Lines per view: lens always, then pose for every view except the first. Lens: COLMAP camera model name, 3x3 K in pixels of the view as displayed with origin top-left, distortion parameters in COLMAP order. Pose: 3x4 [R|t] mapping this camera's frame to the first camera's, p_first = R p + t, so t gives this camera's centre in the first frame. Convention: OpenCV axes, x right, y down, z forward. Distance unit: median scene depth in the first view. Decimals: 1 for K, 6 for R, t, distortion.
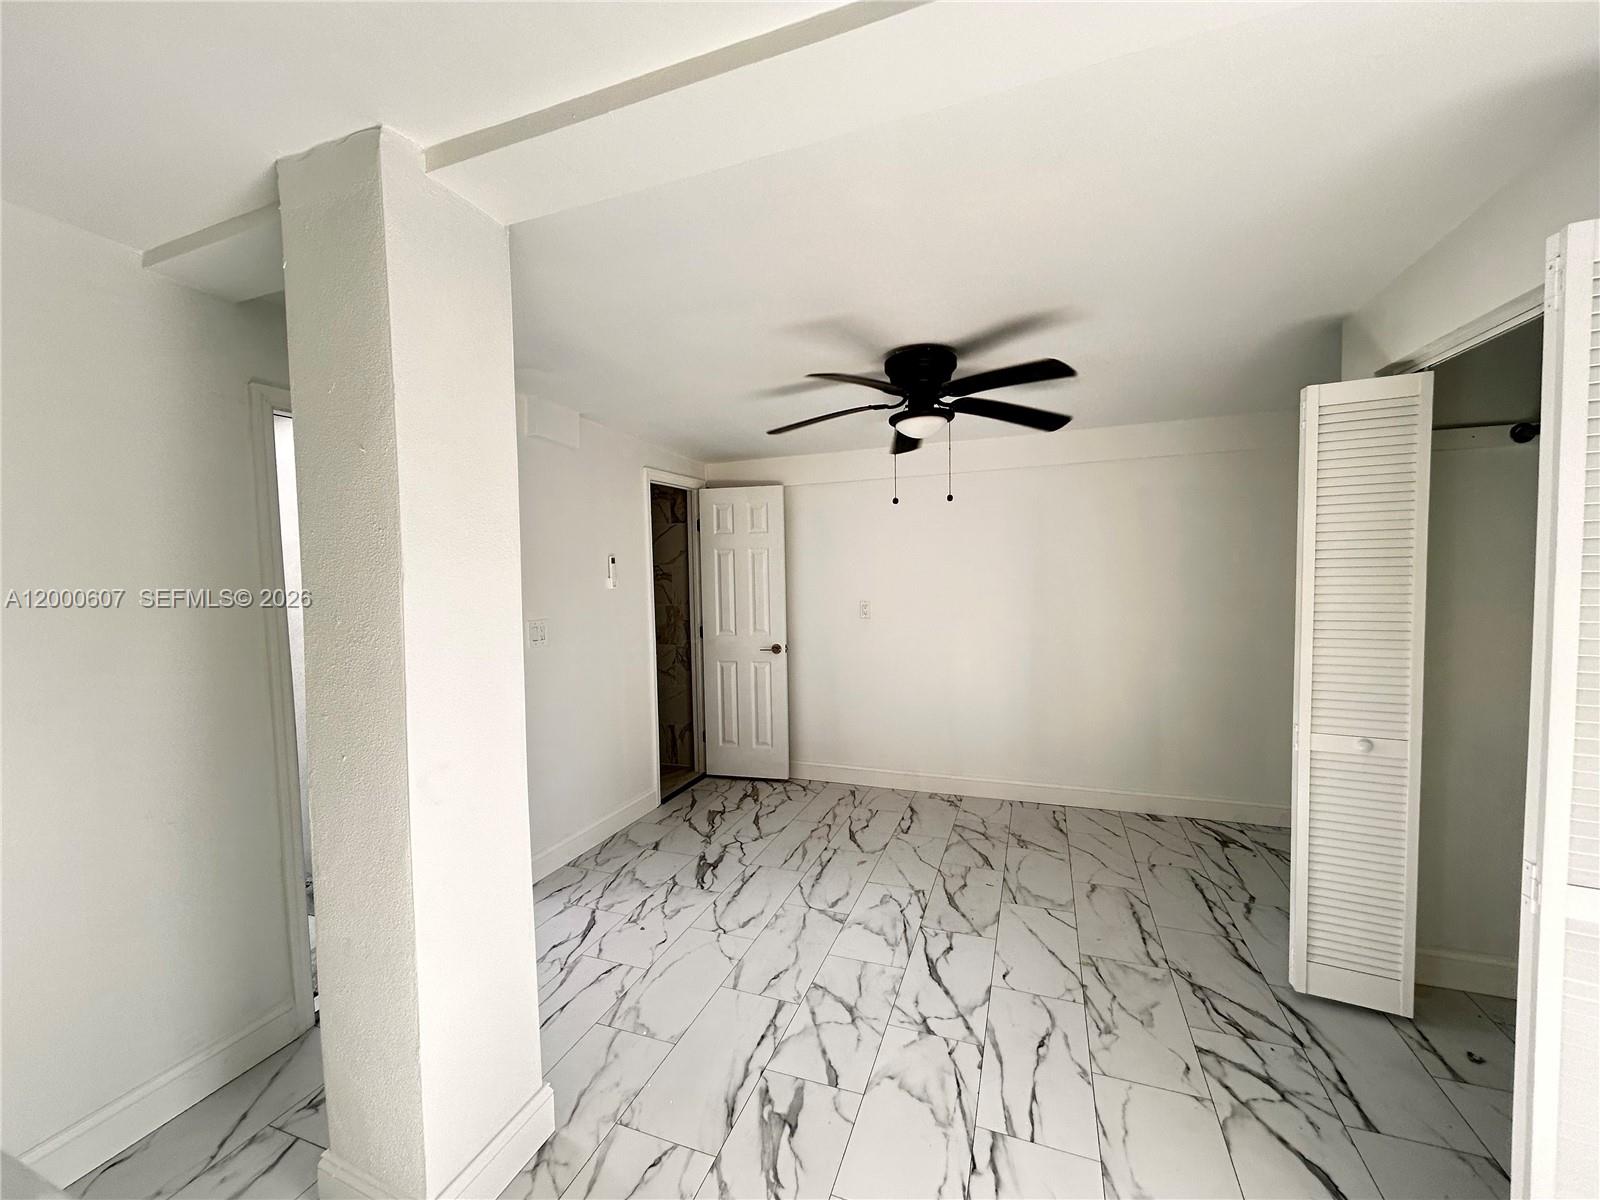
lens RADIAL K [[643.0, 0, 801.8], [0, 643.0, 591.2], [0, 0, 1]] dist [-0.001866, 0.000497]
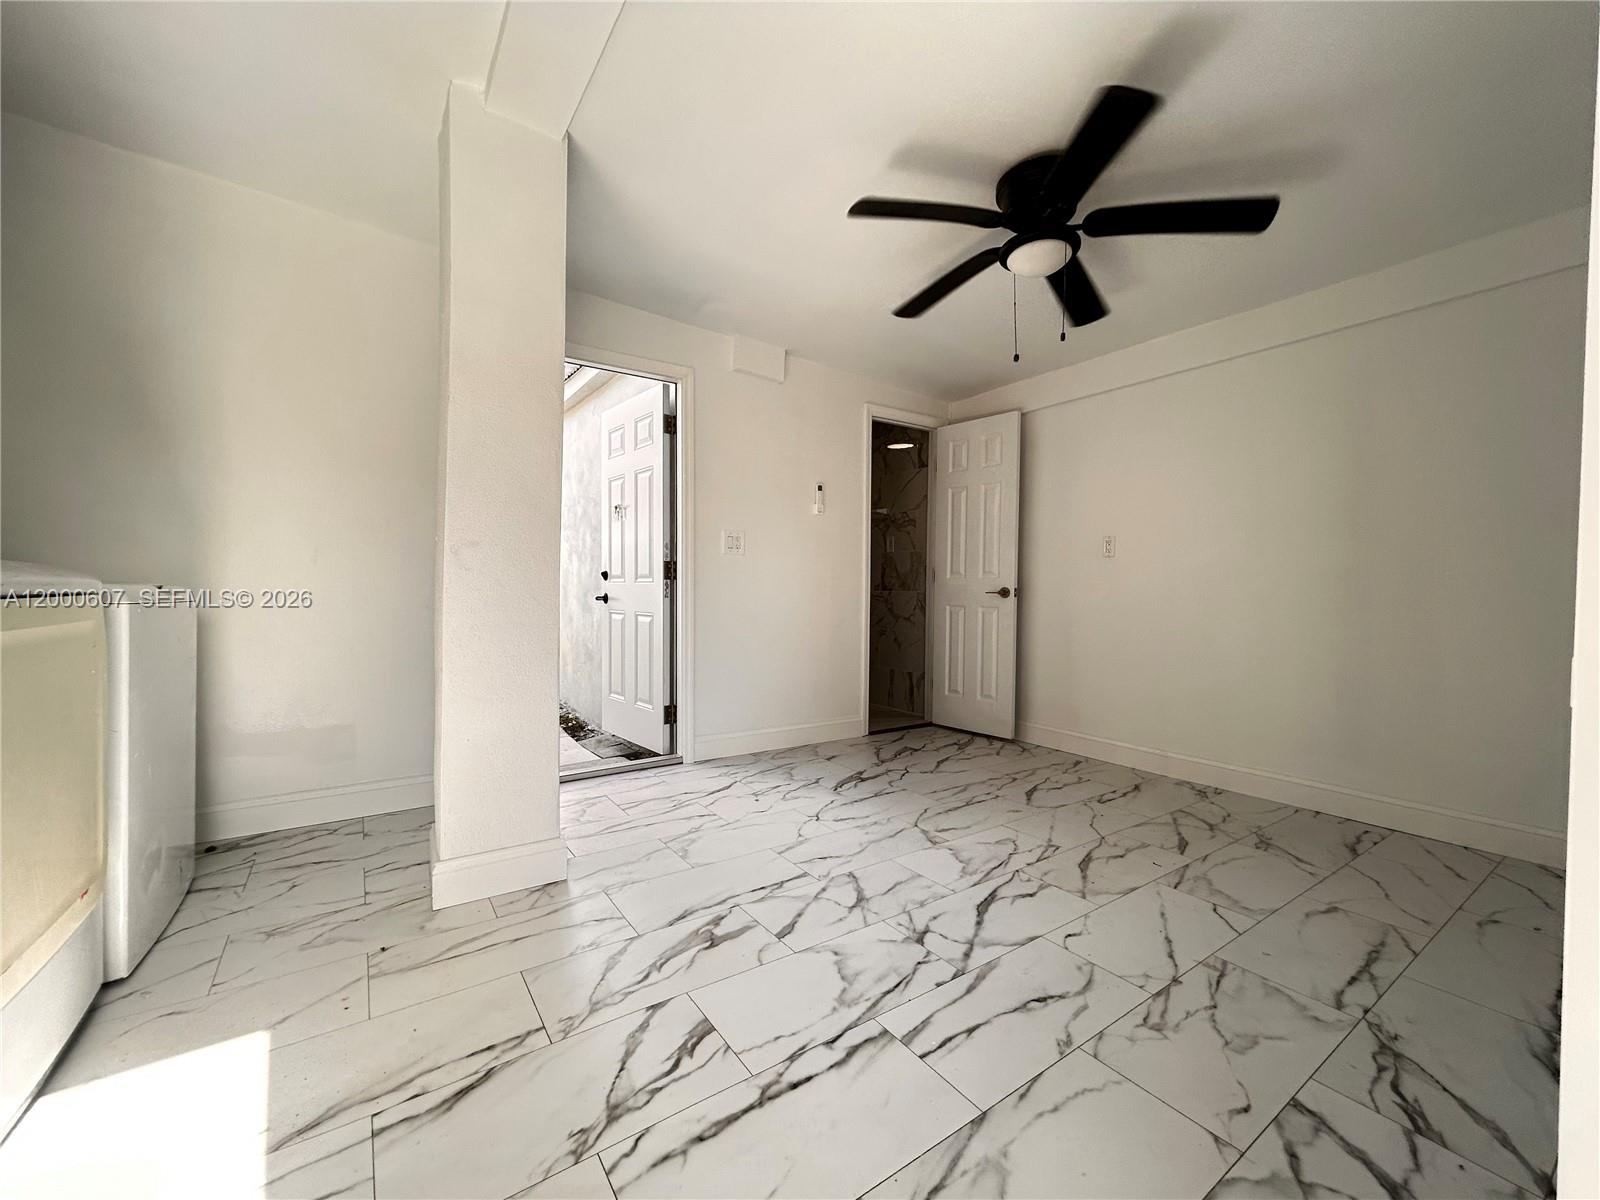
lens RADIAL K [[643.0, 0, 803.4], [0, 643.0, 604.3], [0, 0, 1]] dist [-0.001866, 0.000497]
pose [[0.821830, 0.045422, -0.567919, 0.334970], [-0.047141, 0.998820, 0.011668, 0.150438], [0.567779, 0.017183, 0.823002, 0.130801]]
